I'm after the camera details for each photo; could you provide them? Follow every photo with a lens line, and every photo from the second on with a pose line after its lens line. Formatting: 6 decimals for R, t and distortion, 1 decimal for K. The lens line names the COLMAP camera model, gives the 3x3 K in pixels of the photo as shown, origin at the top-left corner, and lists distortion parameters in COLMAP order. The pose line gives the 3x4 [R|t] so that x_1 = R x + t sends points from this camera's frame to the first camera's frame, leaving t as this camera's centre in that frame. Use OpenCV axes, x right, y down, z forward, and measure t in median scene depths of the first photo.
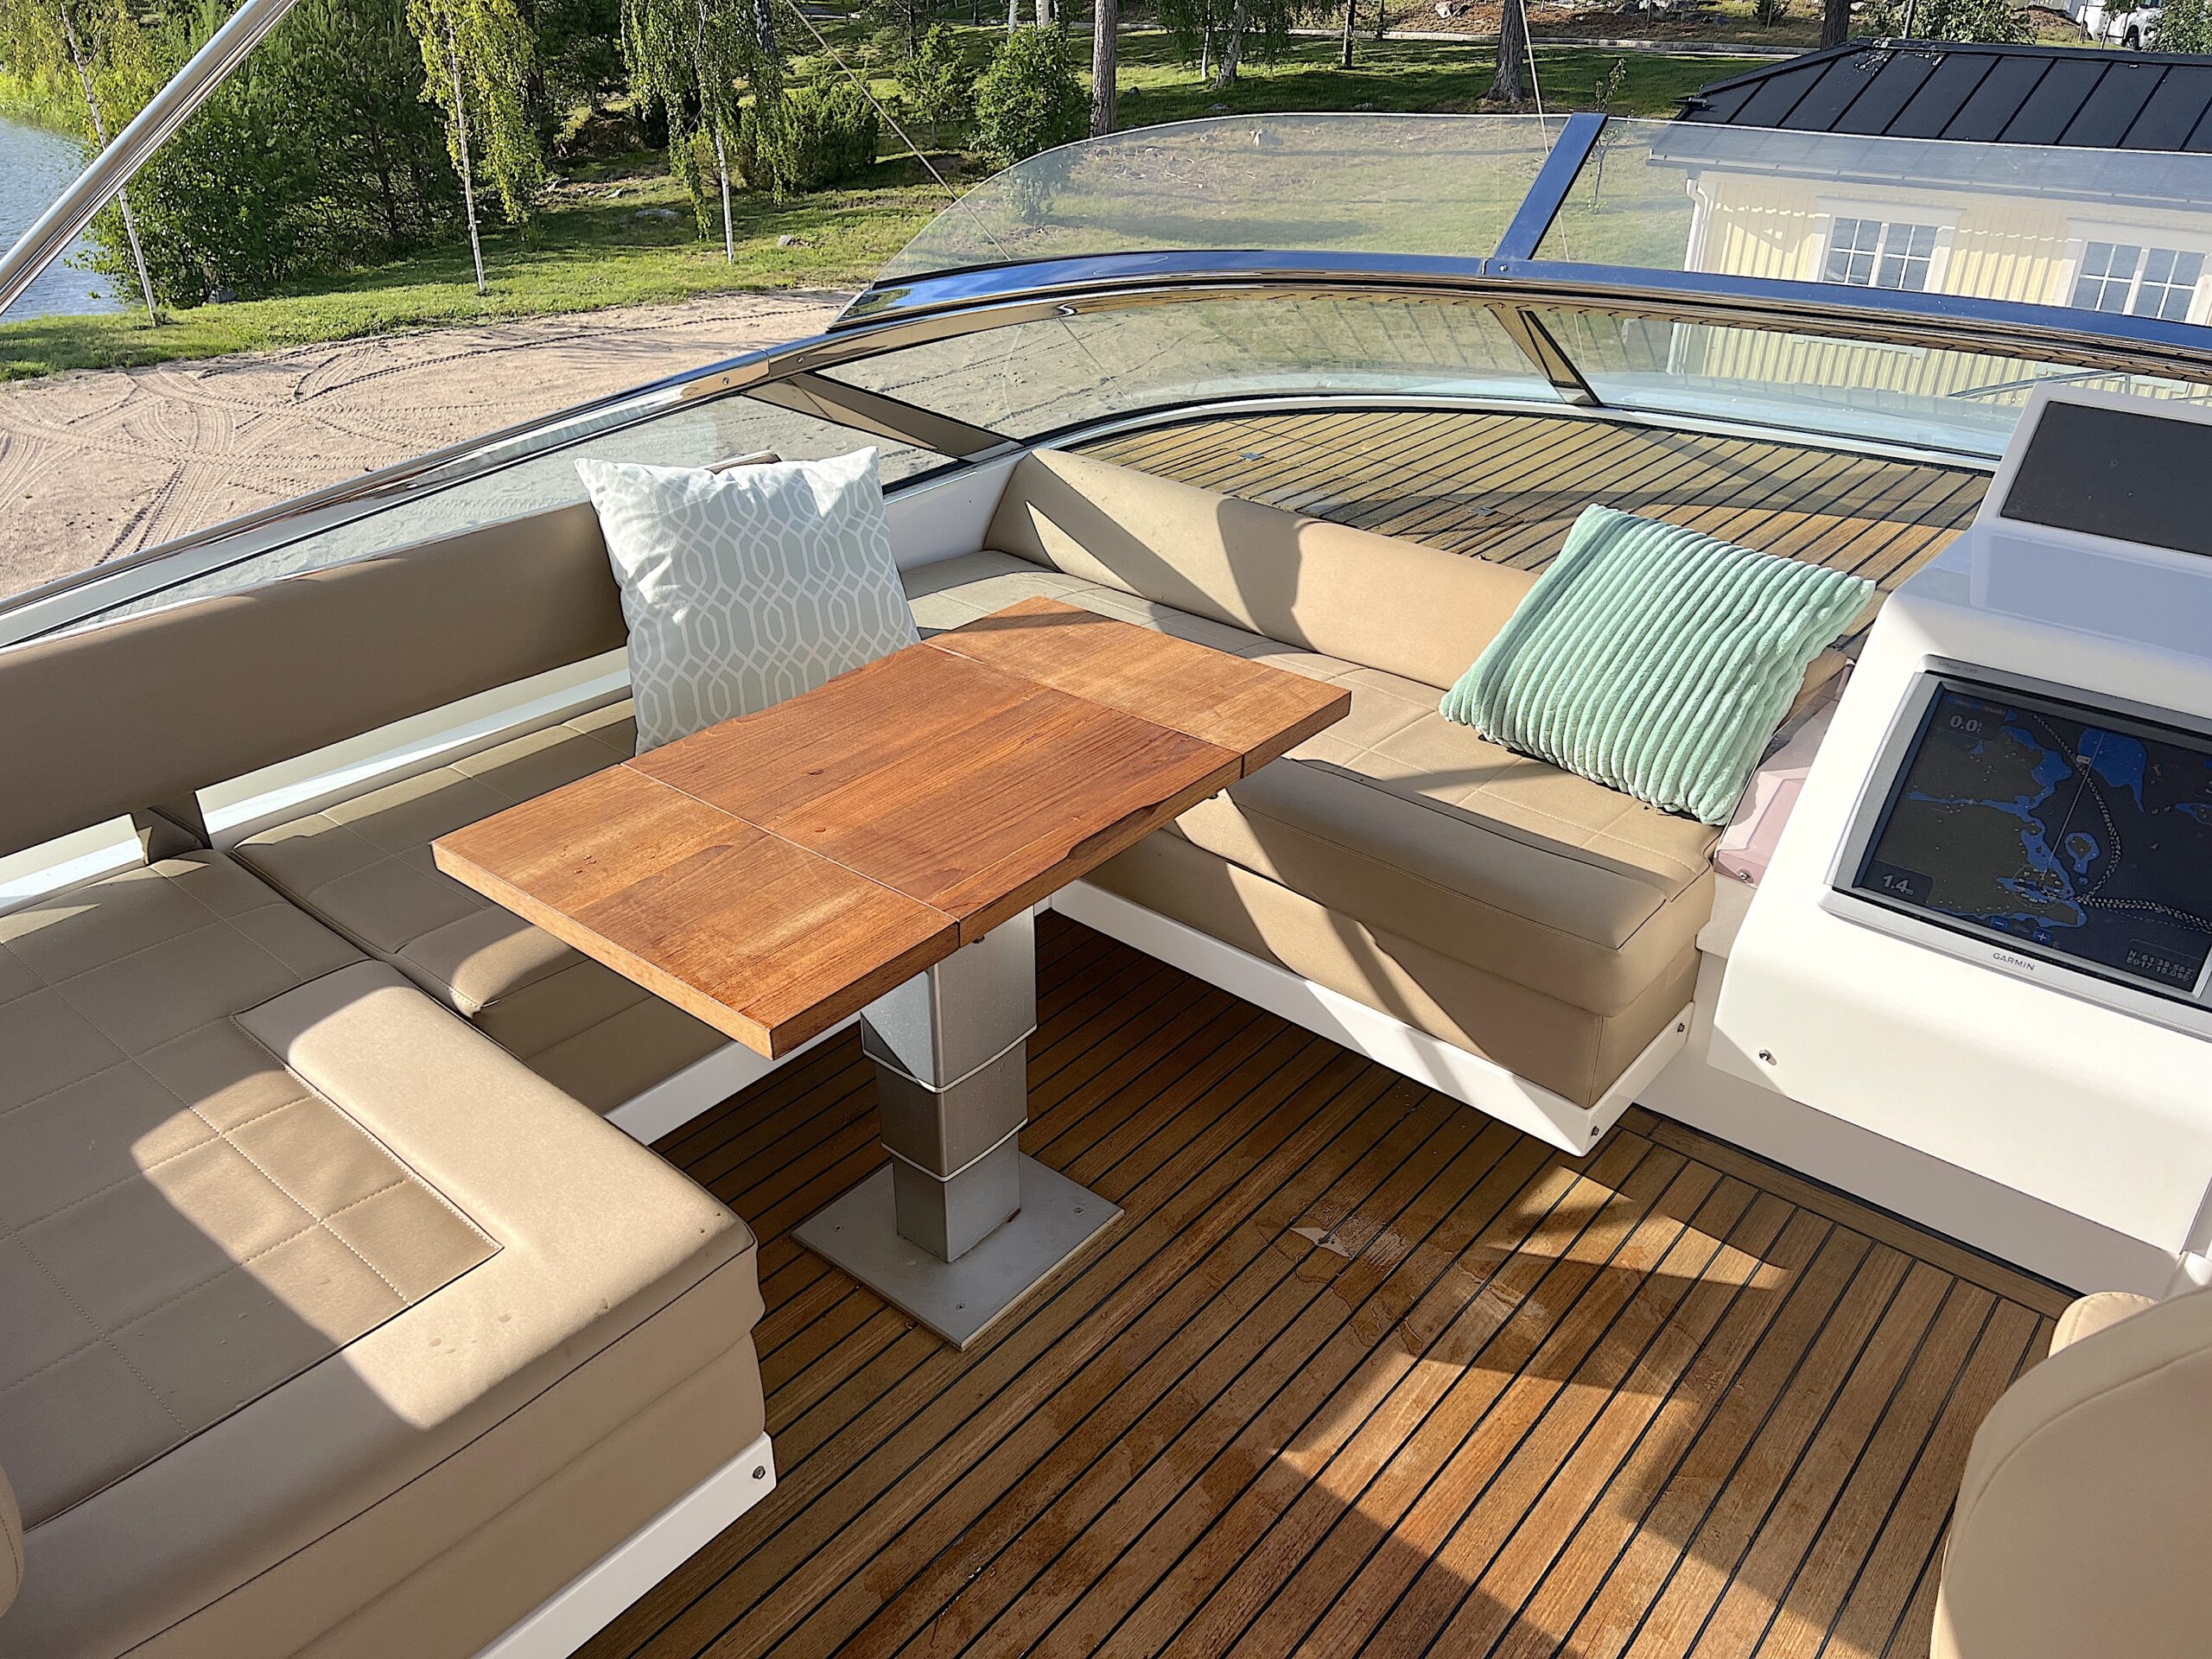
lens RADIAL K [[1654.7, 0, 1106.2], [0, 1654.7, 847.1], [0, 0, 1]] dist [0.021252, -0.032873]
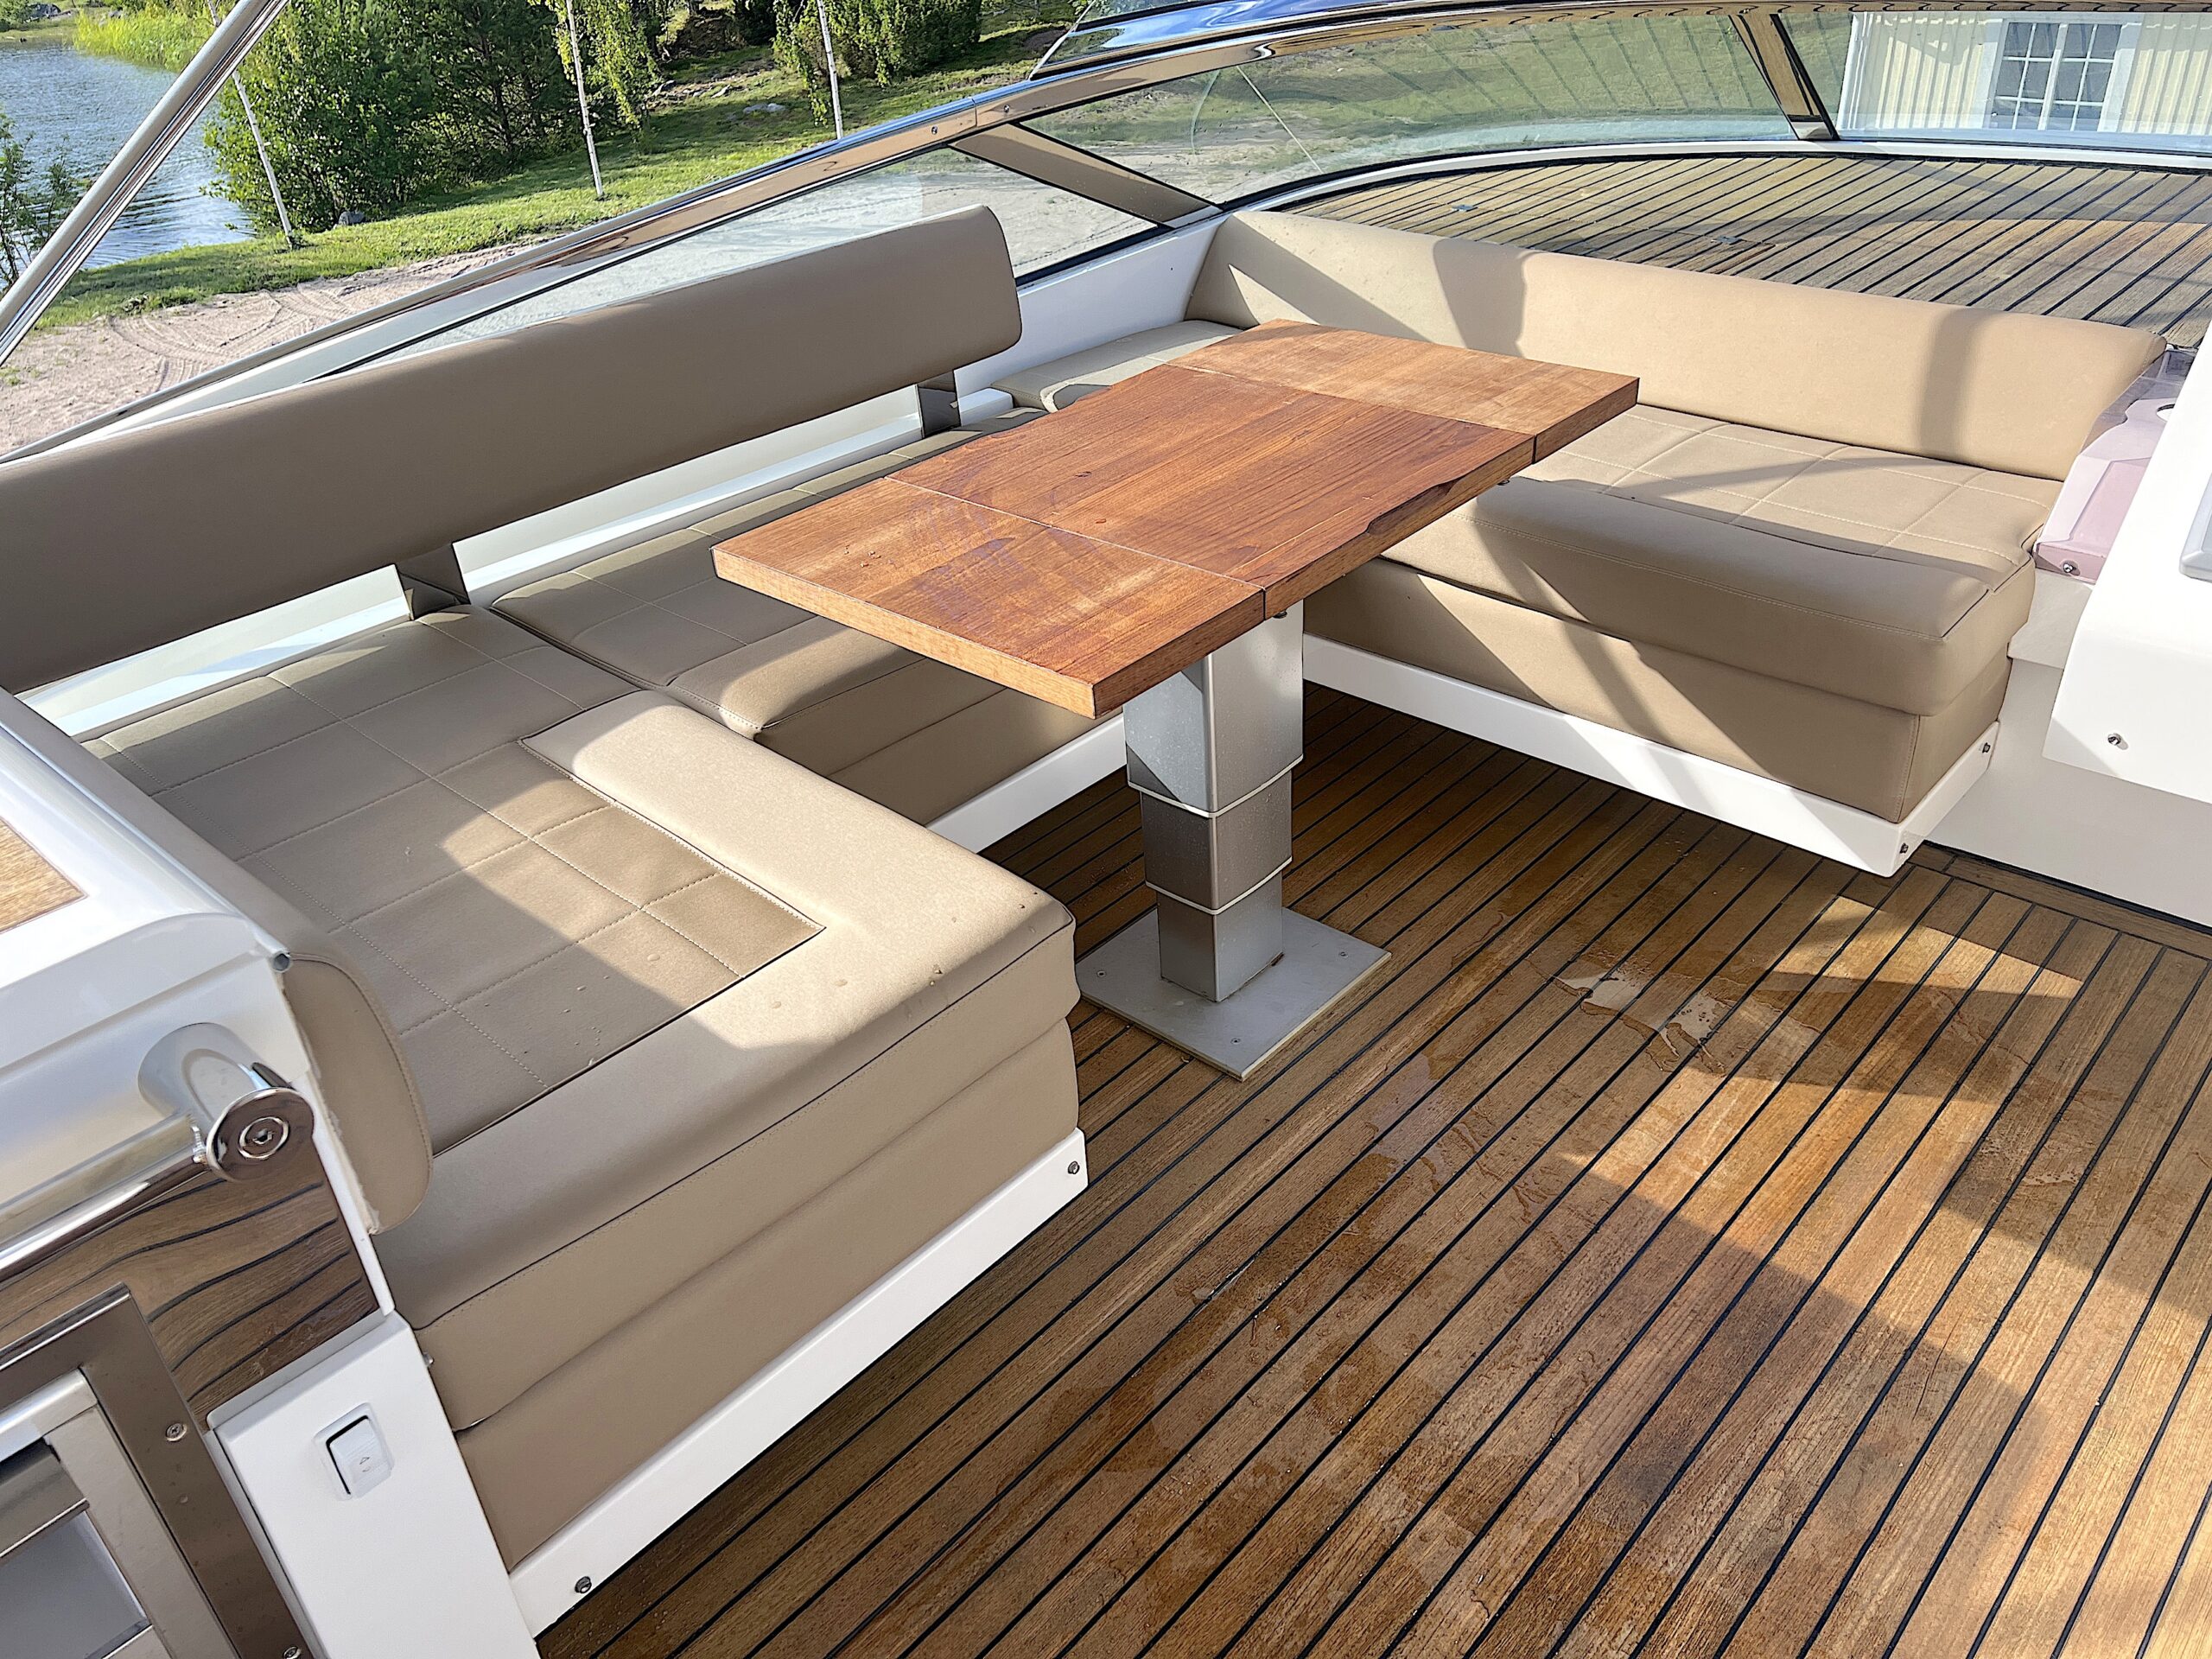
lens RADIAL K [[1654.7, 0, 1083.5], [0, 1654.7, 861.5], [0, 0, 1]] dist [0.021252, -0.032873]
pose [[0.995729, -0.031501, -0.086789, -0.082966], [0.036965, 0.997386, 0.062088, 0.098993], [0.084606, -0.065031, 0.994290, 0.024820]]
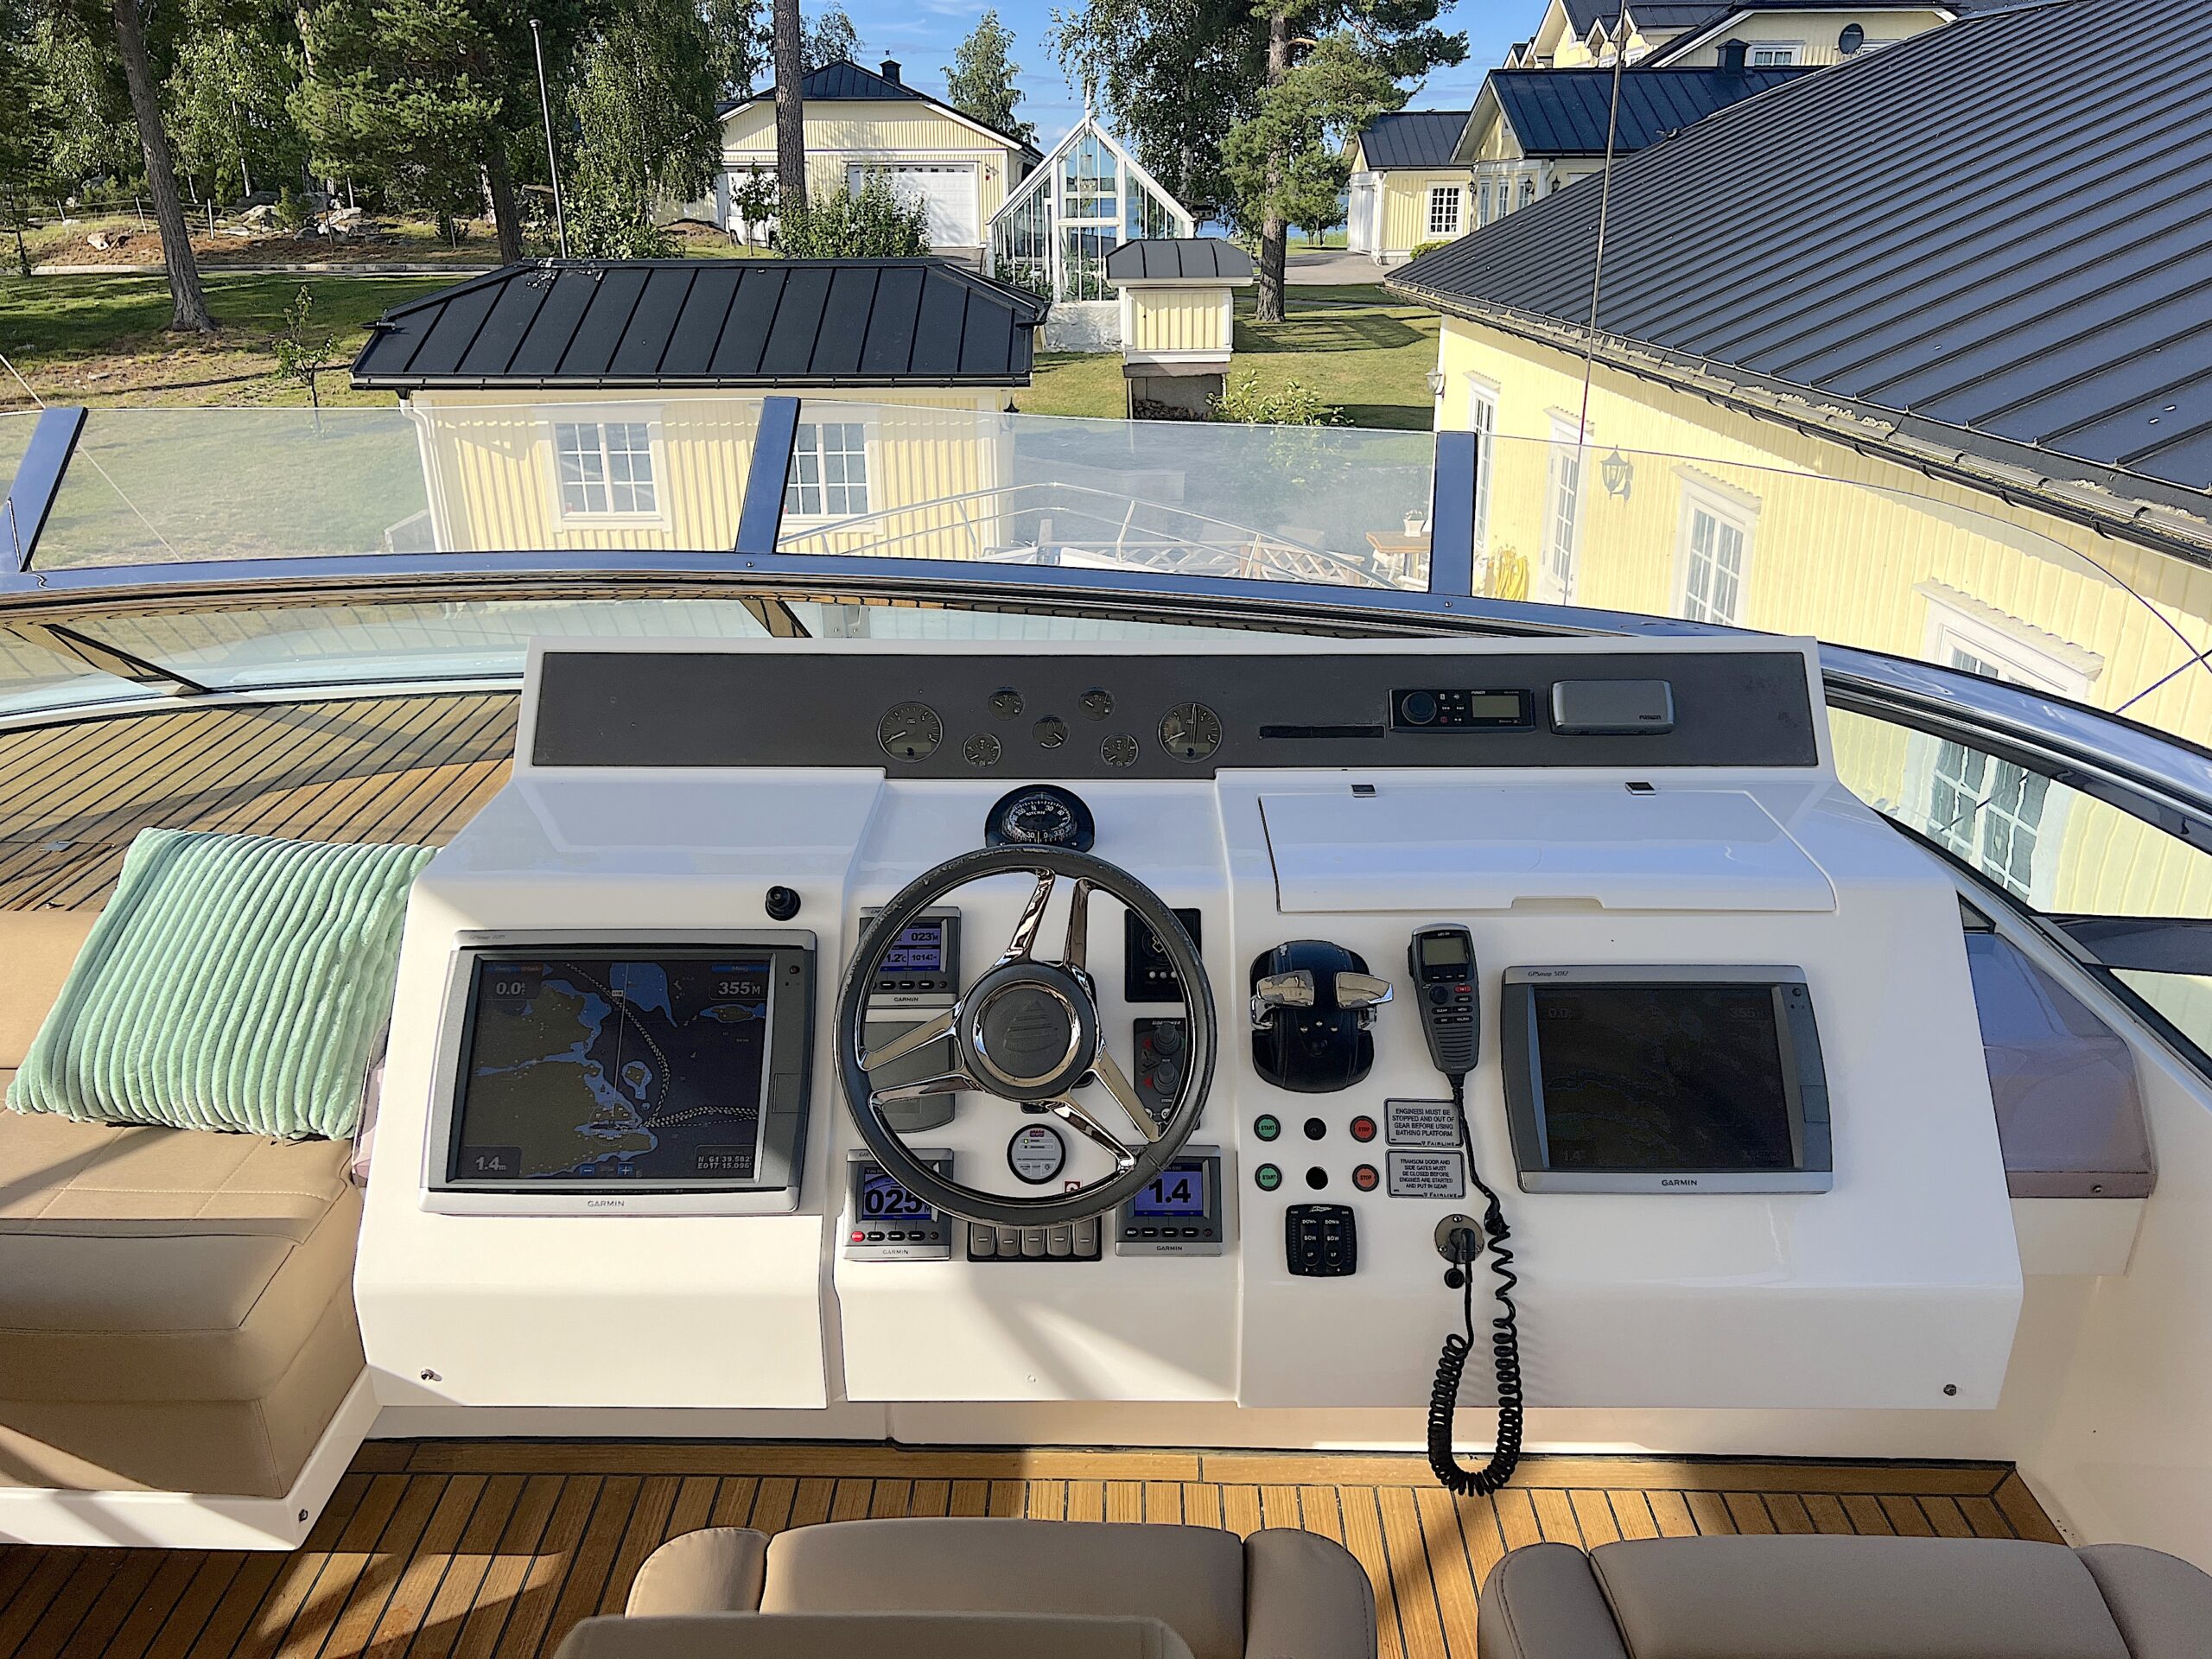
lens RADIAL K [[1654.7, 0, 1126.1], [0, 1654.7, 841.9], [0, 0, 1]] dist [0.021252, -0.032873]
pose [[0.766467, -0.247817, 0.592550, 0.185972], [0.312050, 0.950045, -0.006310, -0.029046], [-0.561385, 0.189742, 0.805509, -0.041712]]
